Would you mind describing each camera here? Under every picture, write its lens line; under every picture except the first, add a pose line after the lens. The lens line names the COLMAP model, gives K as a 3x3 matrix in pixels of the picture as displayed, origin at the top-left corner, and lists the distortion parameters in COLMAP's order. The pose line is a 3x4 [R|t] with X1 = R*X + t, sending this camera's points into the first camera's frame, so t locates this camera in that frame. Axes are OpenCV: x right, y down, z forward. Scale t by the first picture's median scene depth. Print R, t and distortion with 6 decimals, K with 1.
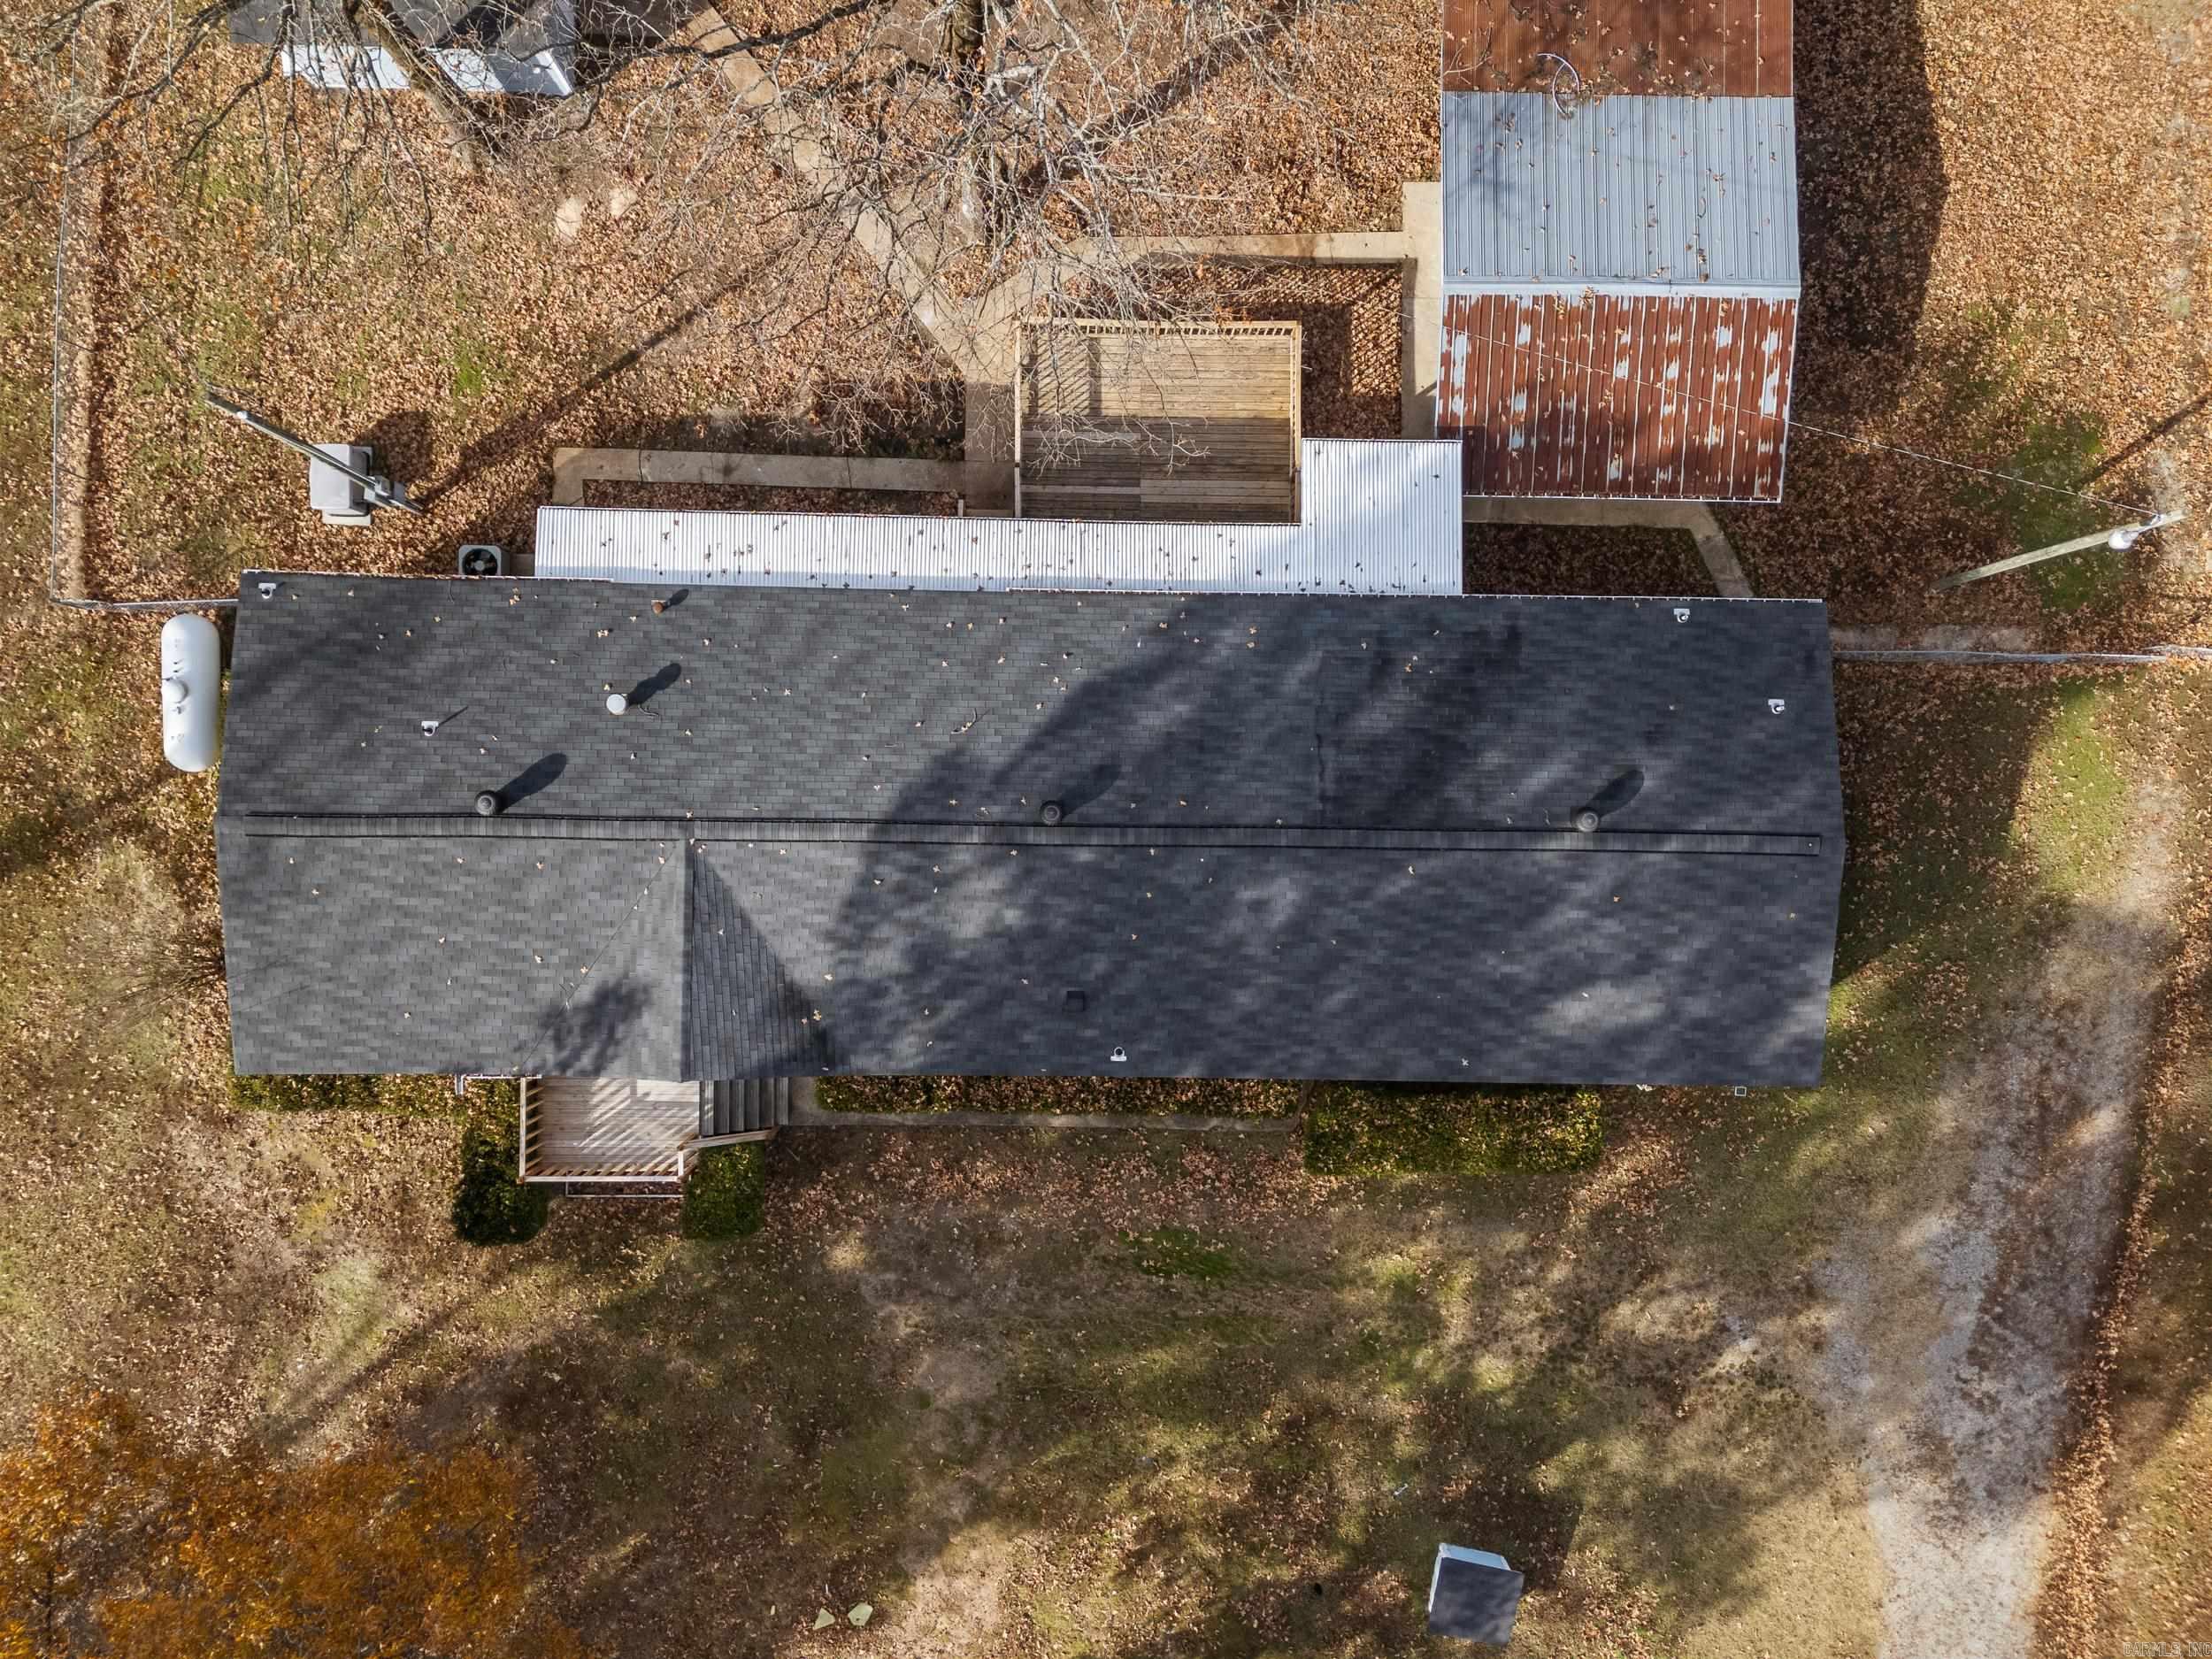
lens RADIAL K [[1539.3, 0, 1104.6], [0, 1539.3, 779.1], [0, 0, 1]] dist [0.073278, -0.000343]
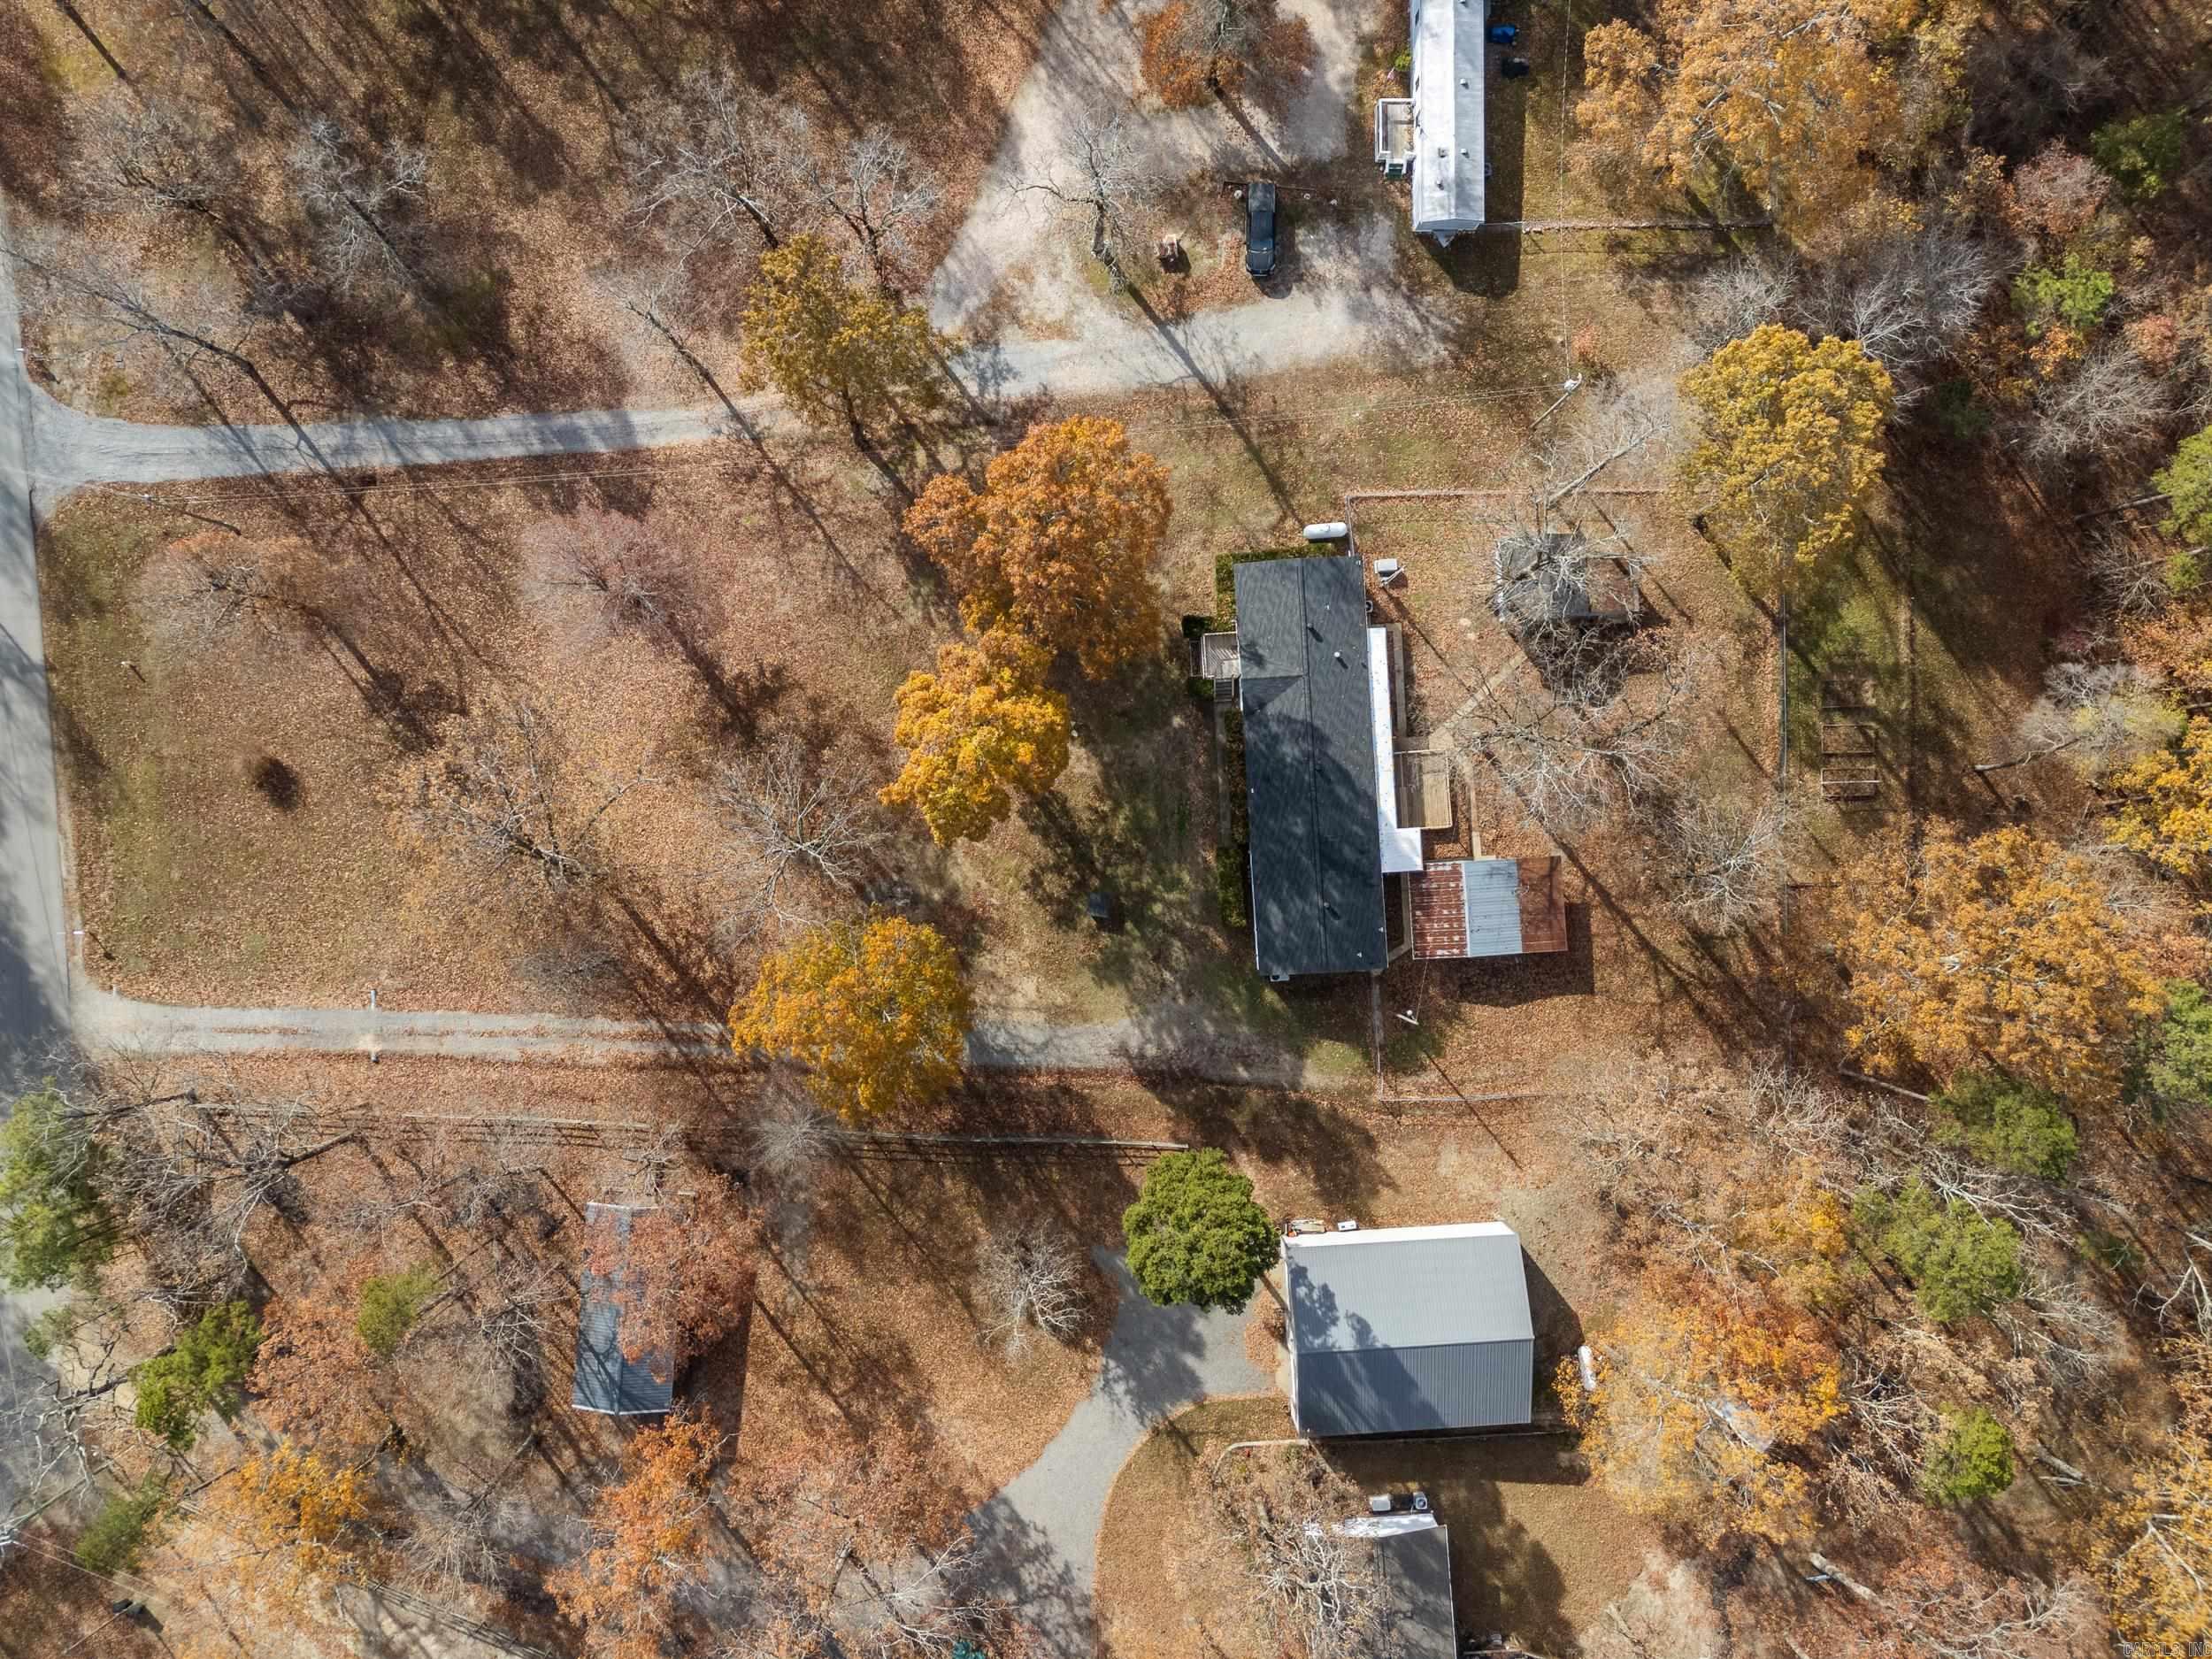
lens RADIAL K [[1551.9, 0, 1106.0], [0, 1551.9, 829.5], [0, 0, 1]] dist [0.148142, -0.000208]
pose [[0.076550, 0.996706, -0.026781, 0.168622], [-0.996970, 0.076144, -0.015879, 0.571808], [-0.013788, 0.027915, 0.999515, -2.642231]]
